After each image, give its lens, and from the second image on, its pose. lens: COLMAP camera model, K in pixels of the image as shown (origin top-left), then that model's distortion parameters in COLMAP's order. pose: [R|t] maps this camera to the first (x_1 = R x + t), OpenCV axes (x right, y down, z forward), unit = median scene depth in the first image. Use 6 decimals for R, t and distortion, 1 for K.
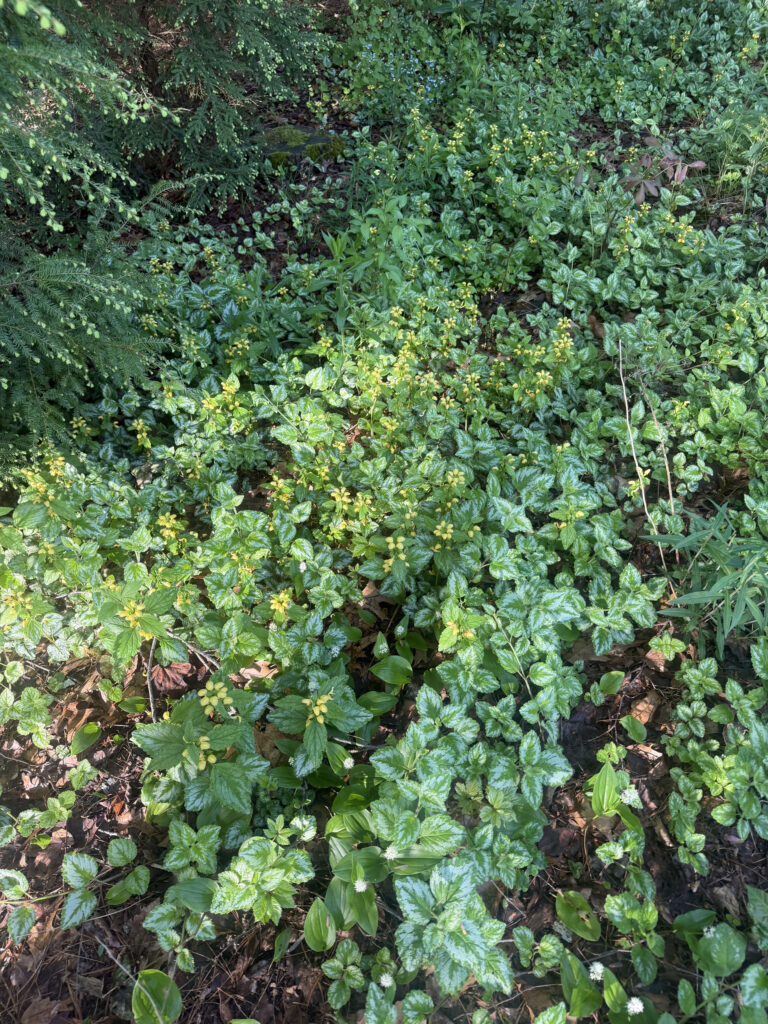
lens RADIAL K [[720.0, 0, 384.0], [0, 720.0, 512.0], [0, 0, 1]] dist [0.180663, -0.336129]
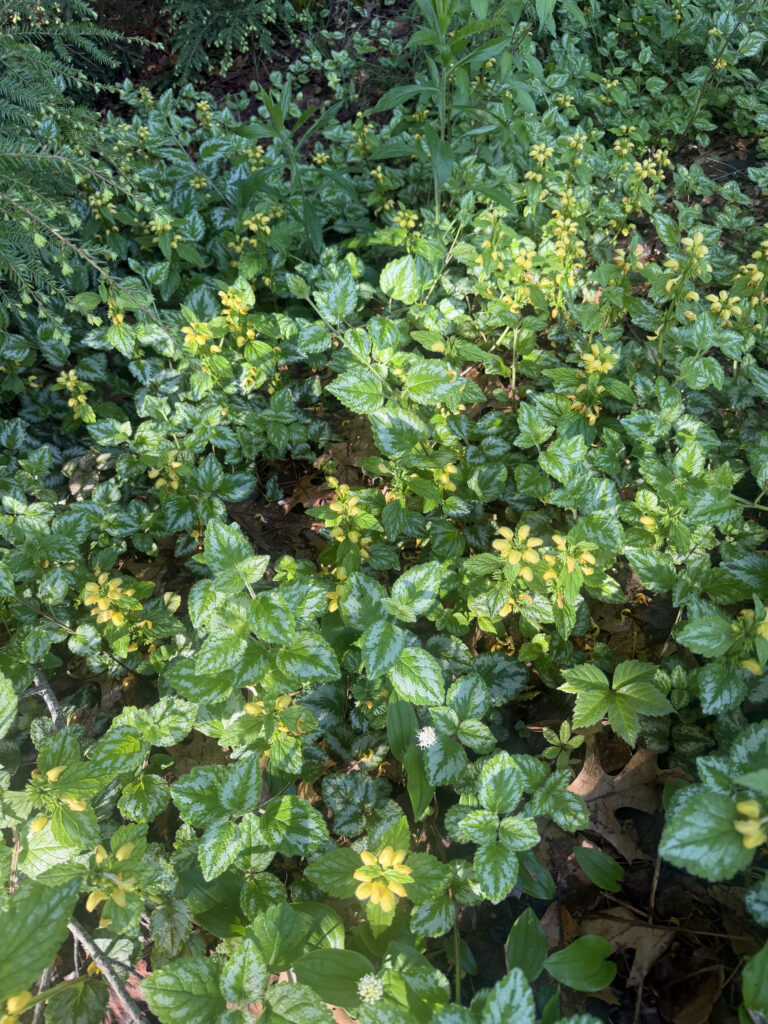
lens RADIAL K [[735.9, 0, 384.0], [0, 735.9, 512.0], [0, 0, 1]] dist [0.130010, -0.217755]
pose [[0.998937, -0.022808, -0.040058, -0.087569], [0.025217, 0.997837, 0.060703, -0.050921], [0.038587, -0.061648, 0.997352, 0.460583]]
